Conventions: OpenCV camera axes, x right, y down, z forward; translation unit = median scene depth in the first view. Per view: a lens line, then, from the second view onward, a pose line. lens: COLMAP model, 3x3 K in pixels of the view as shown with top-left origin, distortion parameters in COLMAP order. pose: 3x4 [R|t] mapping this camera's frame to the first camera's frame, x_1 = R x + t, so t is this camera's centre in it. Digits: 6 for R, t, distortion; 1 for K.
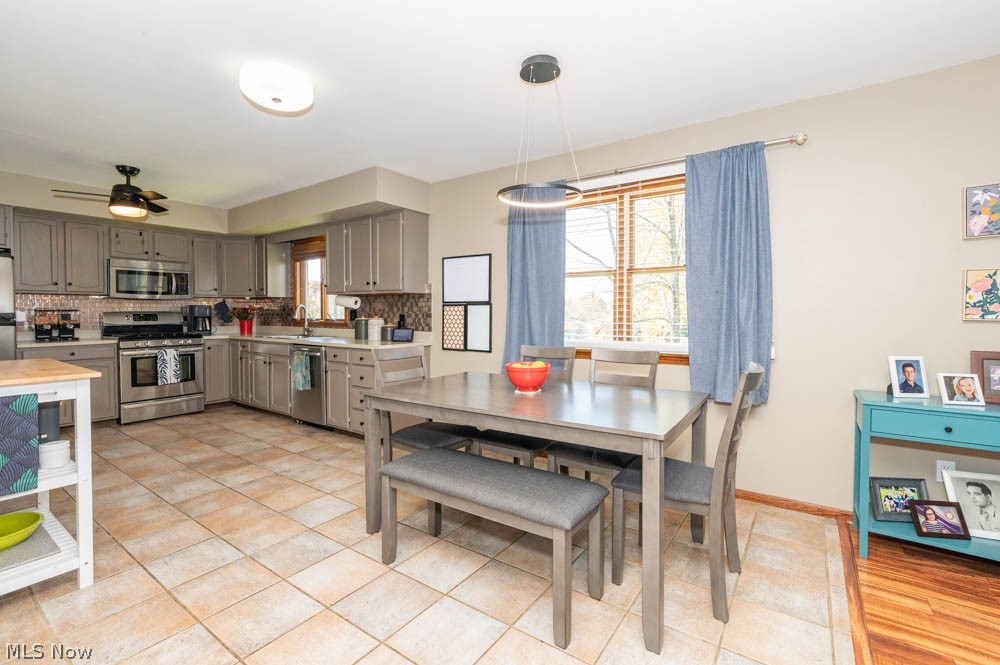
lens RADIAL K [[451.3, 0, 500.3], [0, 451.3, 323.5], [0, 0, 1]] dist [-0.013624, 0.008019]
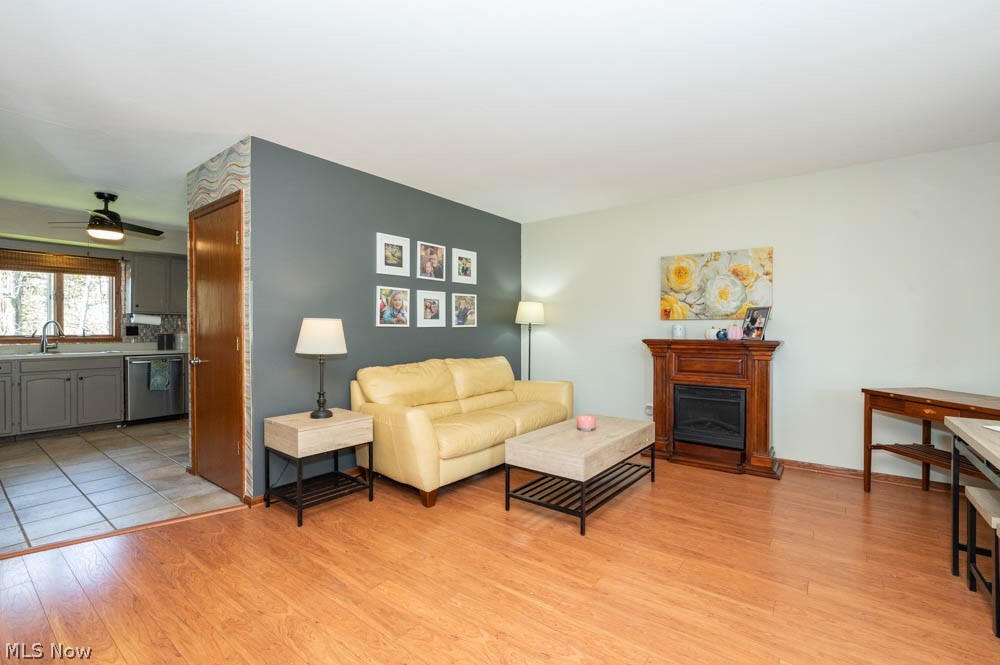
lens RADIAL K [[436.7, 0, 500.0], [0, 436.7, 332.5], [0, 0, 1]] dist [-0.003462, 0.001200]
pose [[0.048843, -0.011199, 0.998744, -1.501749], [0.024239, 0.999656, 0.010024, -0.002680], [-0.998512, 0.023719, 0.049097, -0.010407]]
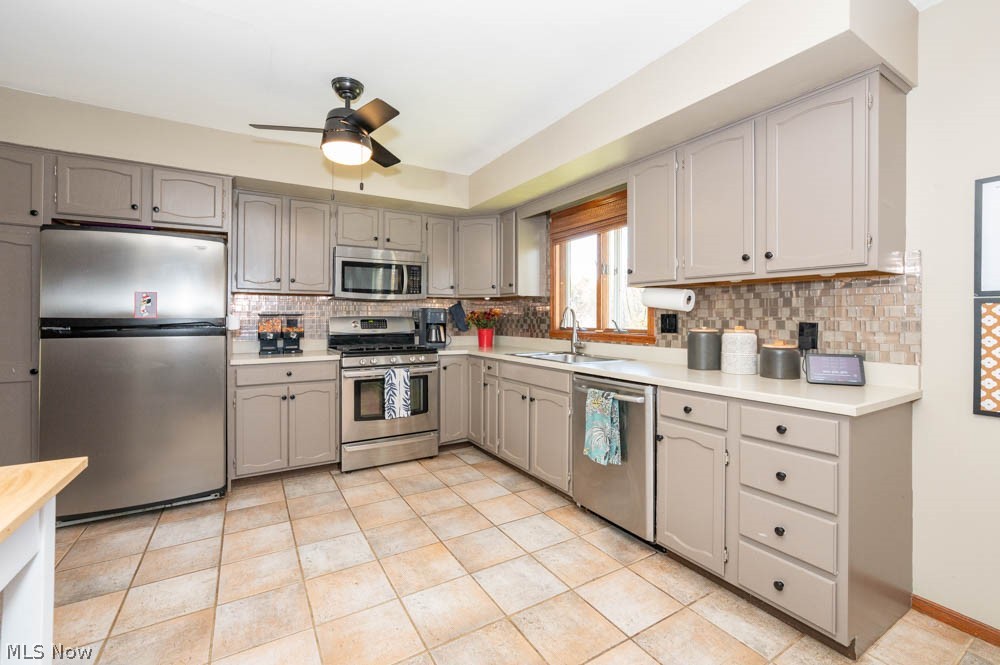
lens RADIAL K [[440.2, 0, 499.4], [0, 440.2, 318.0], [0, 0, 1]] dist [-0.000339, 0.000049]
pose [[0.915712, 0.002007, -0.401829, -0.317790], [-0.012046, 0.999675, -0.022458, -0.010590], [0.401654, 0.025406, 0.915439, 0.432543]]
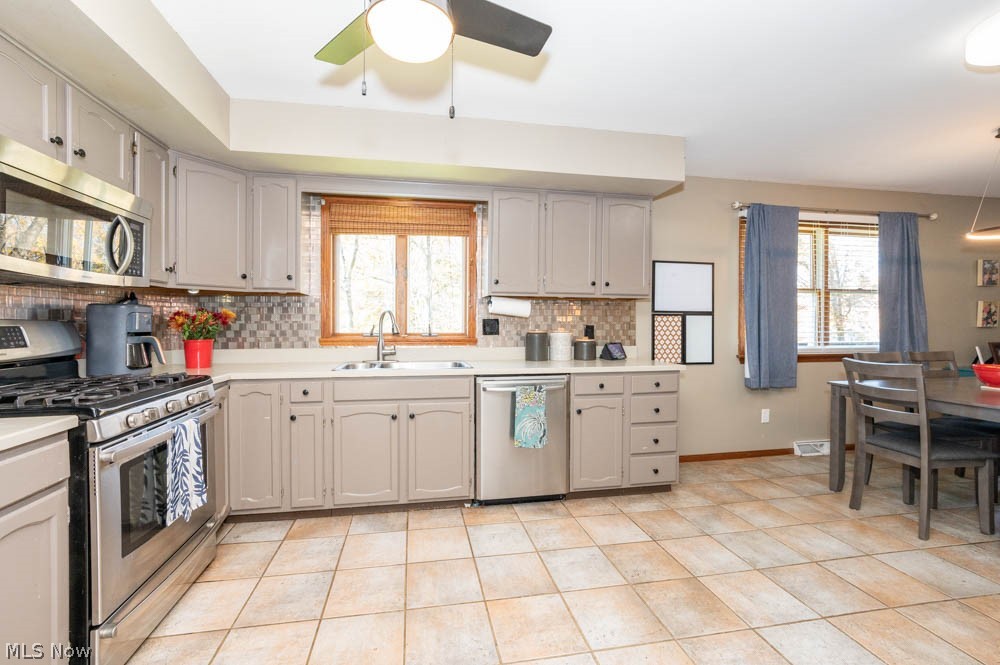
lens RADIAL K [[420.0, 0, 498.0], [0, 420.0, 328.7], [0, 0, 1]] dist [-0.001644, -0.000187]
pose [[0.690460, -0.009989, 0.723301, -0.829306], [0.016405, 0.999864, -0.001852, -0.014921], [-0.723184, 0.013144, 0.690530, 0.588436]]
